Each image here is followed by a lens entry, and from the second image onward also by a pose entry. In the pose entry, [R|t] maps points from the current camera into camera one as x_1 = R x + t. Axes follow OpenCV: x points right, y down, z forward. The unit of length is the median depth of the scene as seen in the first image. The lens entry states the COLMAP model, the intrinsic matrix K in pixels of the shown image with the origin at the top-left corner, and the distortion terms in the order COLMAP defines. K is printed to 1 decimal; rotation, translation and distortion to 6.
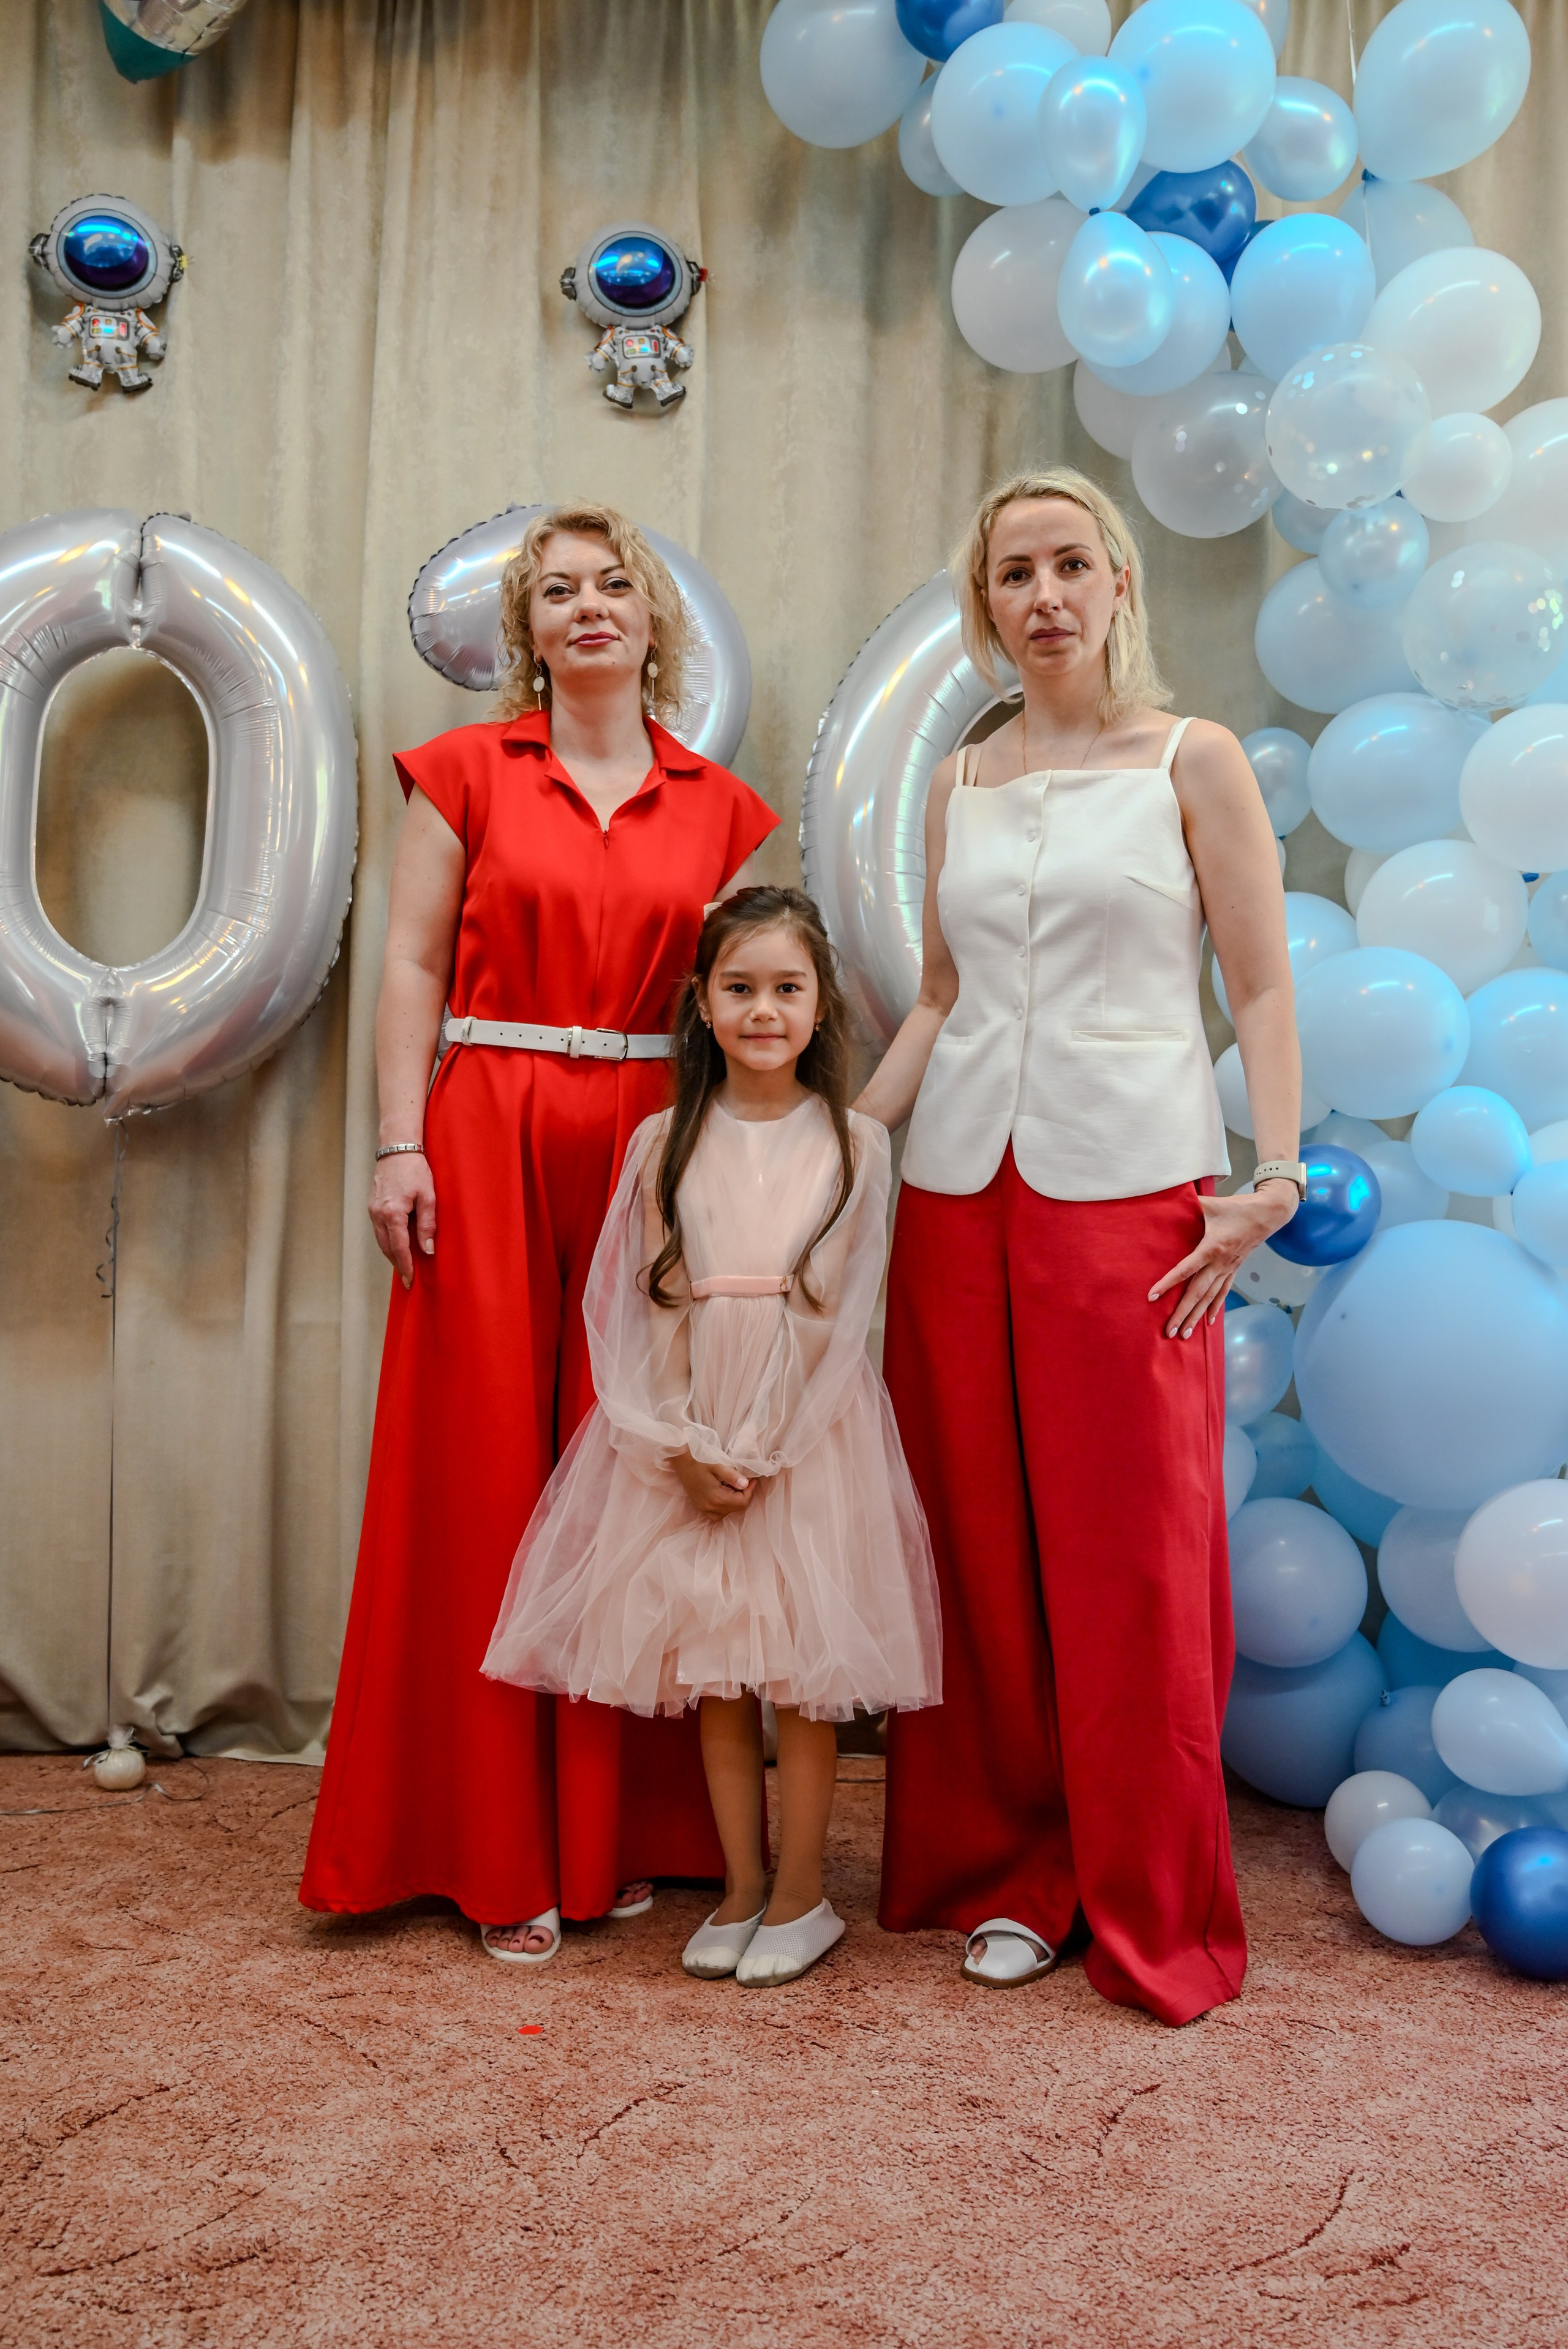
lens RADIAL K [[2160.2, 0, 790.3], [0, 2160.2, 1145.8], [0, 0, 1]] dist [-0.001396, -0.004148]
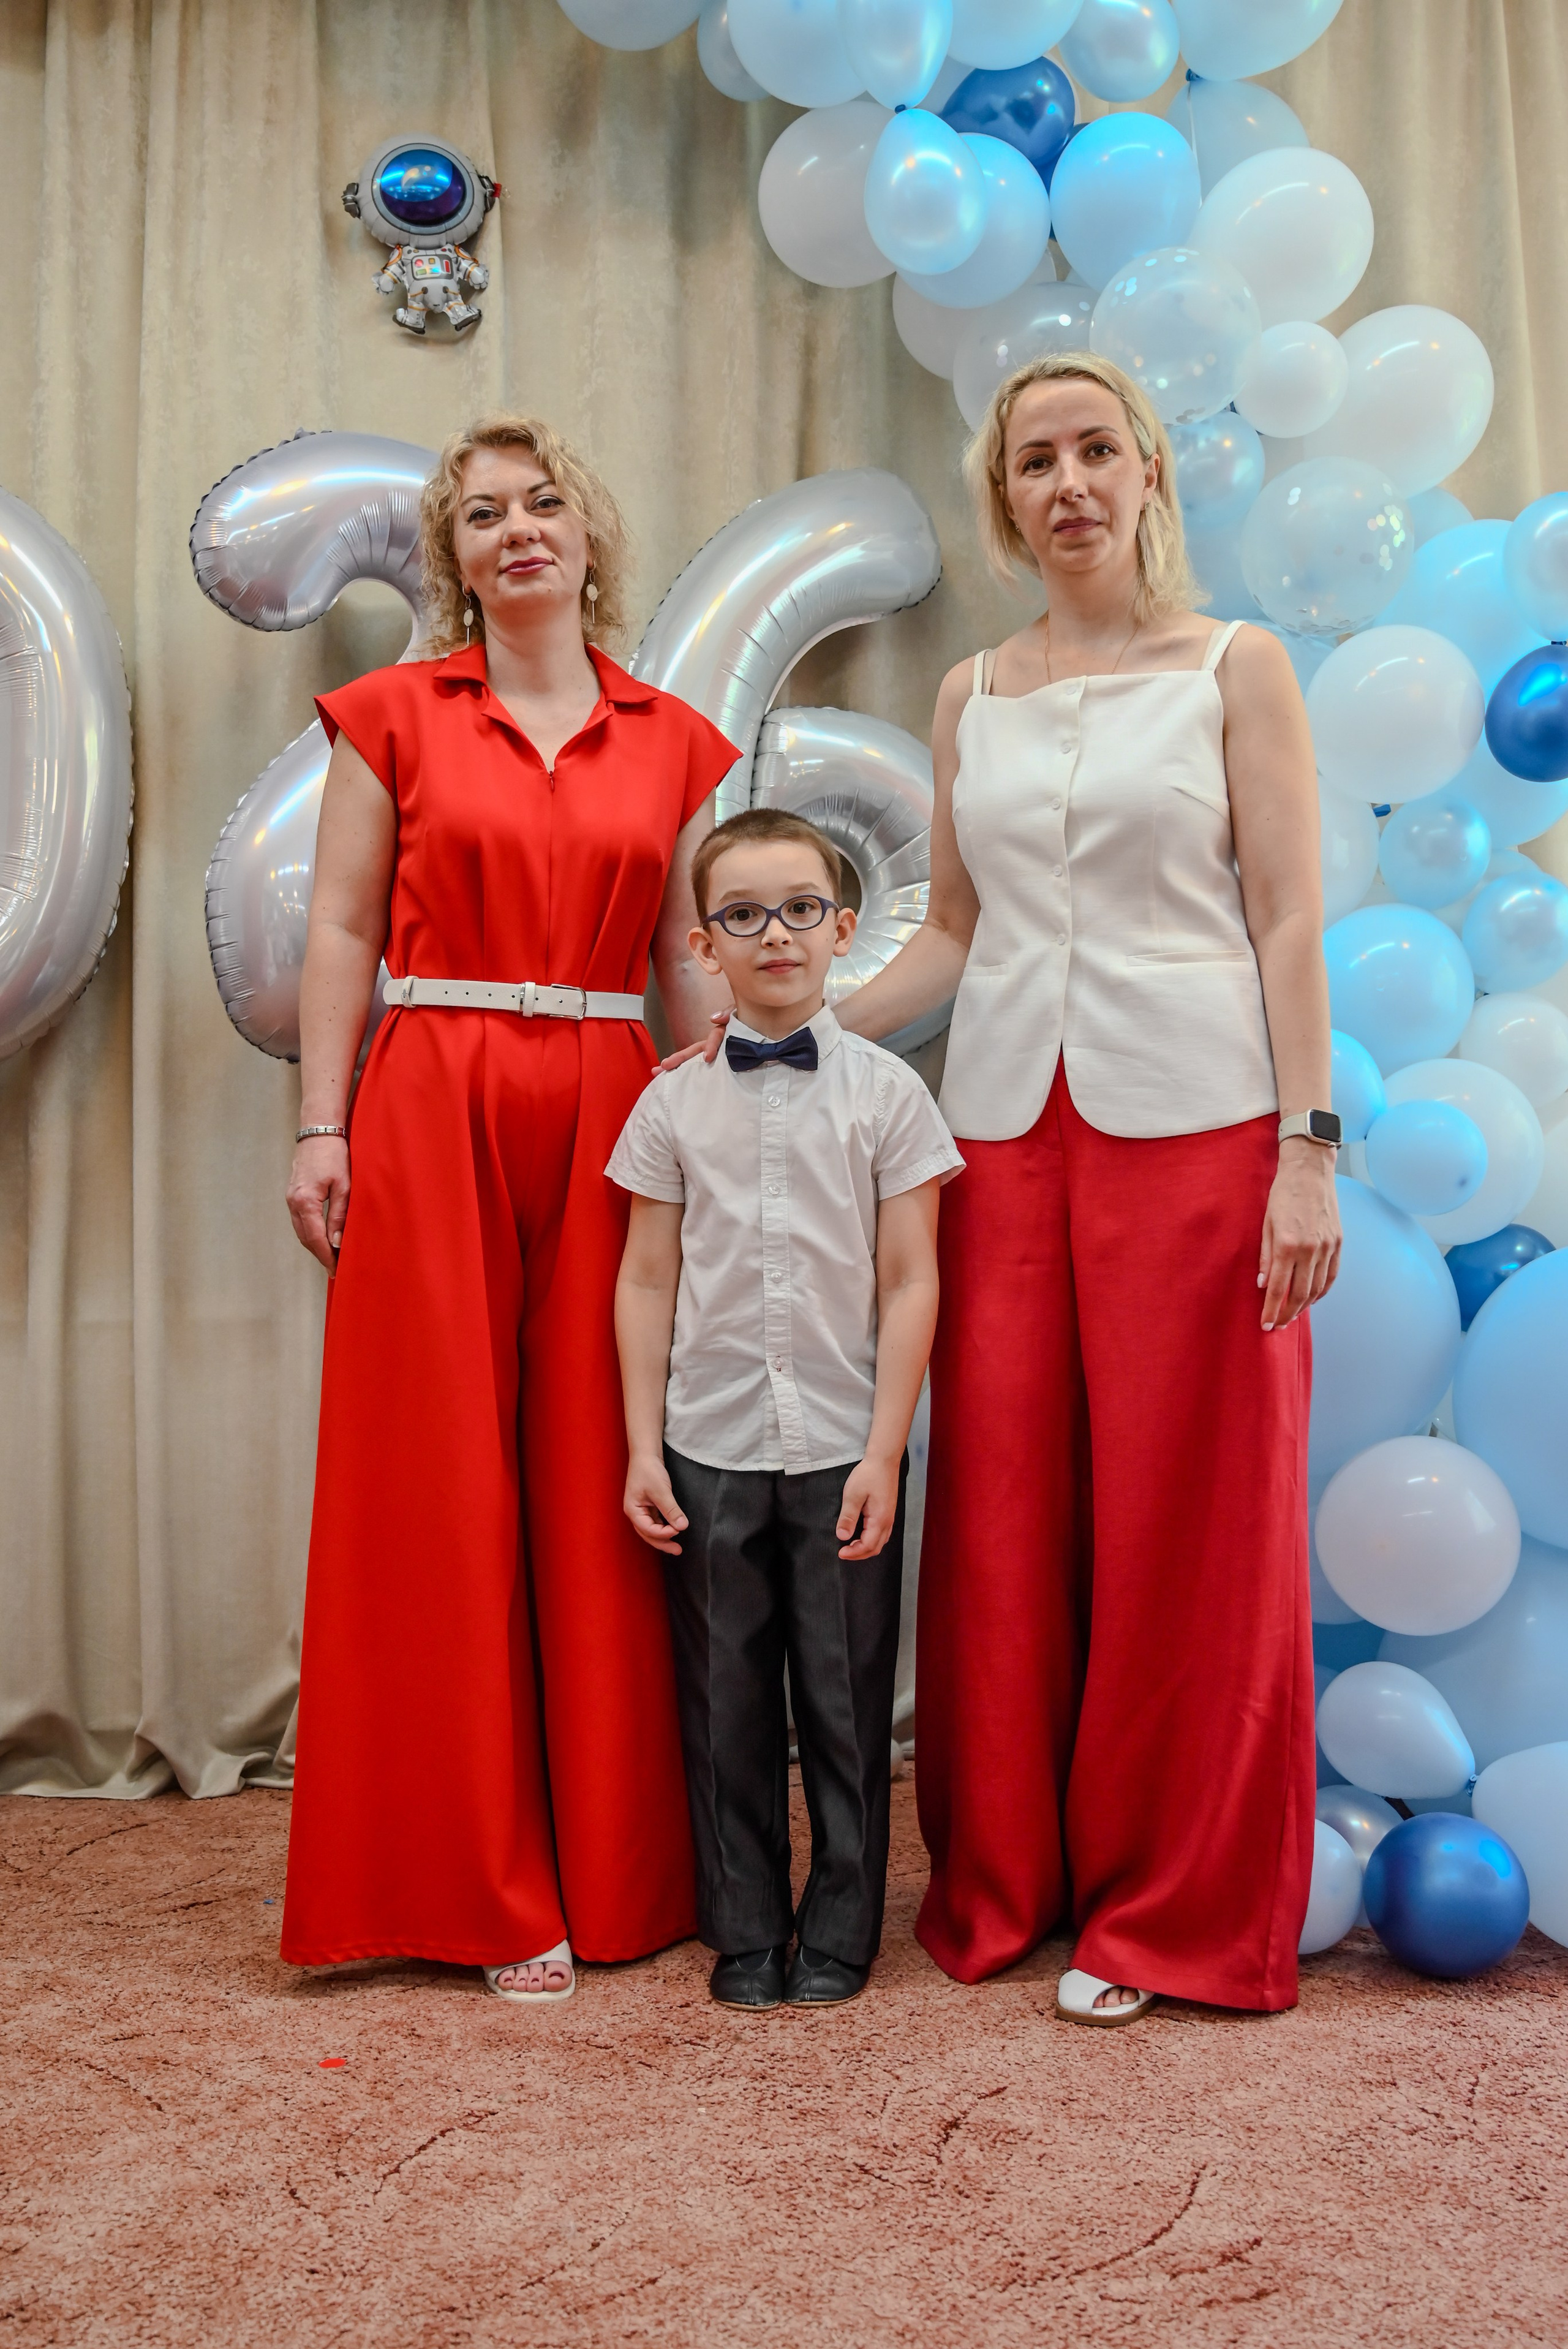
lens RADIAL K [[2260.8, 0, 790.7], [0, 2260.8, 1156.7], [0, 0, 1]] dist [-0.001819, -0.004741]
pose [[0.998309, -0.028431, 0.050708, 0.034900], [0.028402, 0.999596, 0.001287, 0.024203], [-0.050724, 0.000156, 0.998713, 0.022190]]
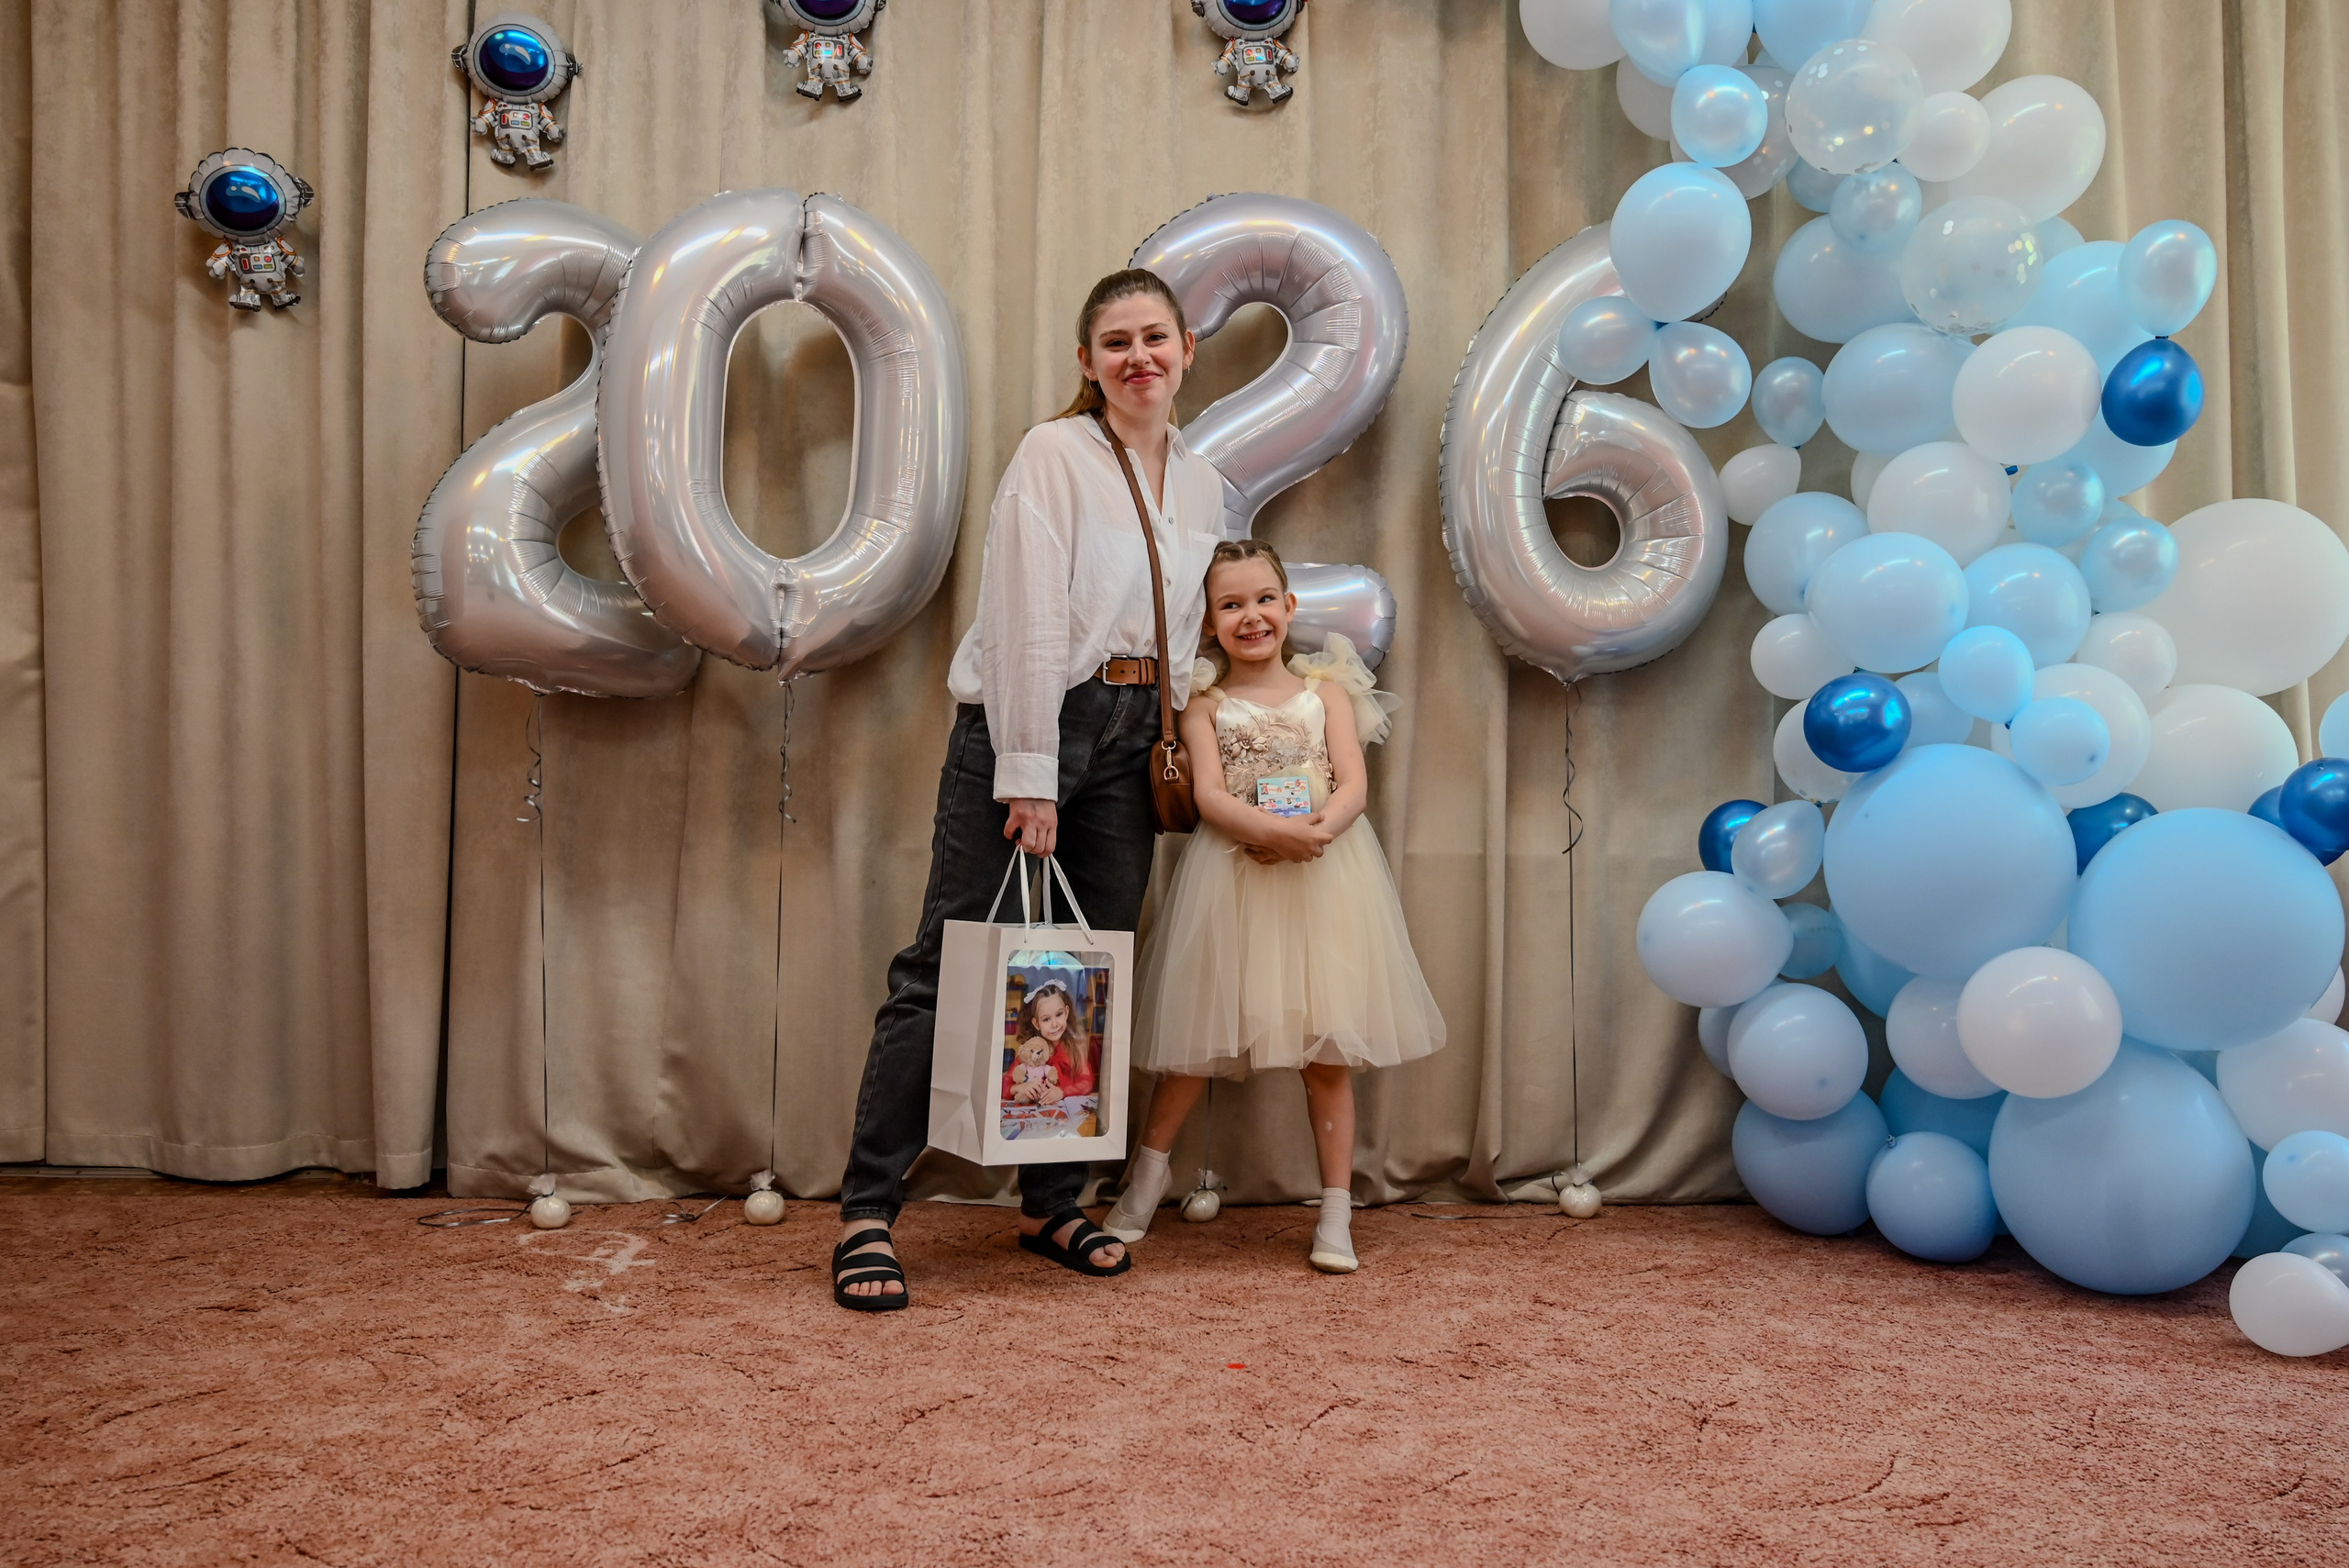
lens RADIAL K [[1957.9, 0, 1175.4], [0, 1957.9, 778.3], [0, 0, 1]] dist [-0.004239, -0.001760]
pose [[0.999078, -0.007358, -0.042303, -0.097720], [0.007408, 0.999972, 0.001021, 0.053966], [0.042294, -0.001333, 0.999104, -0.155017]]
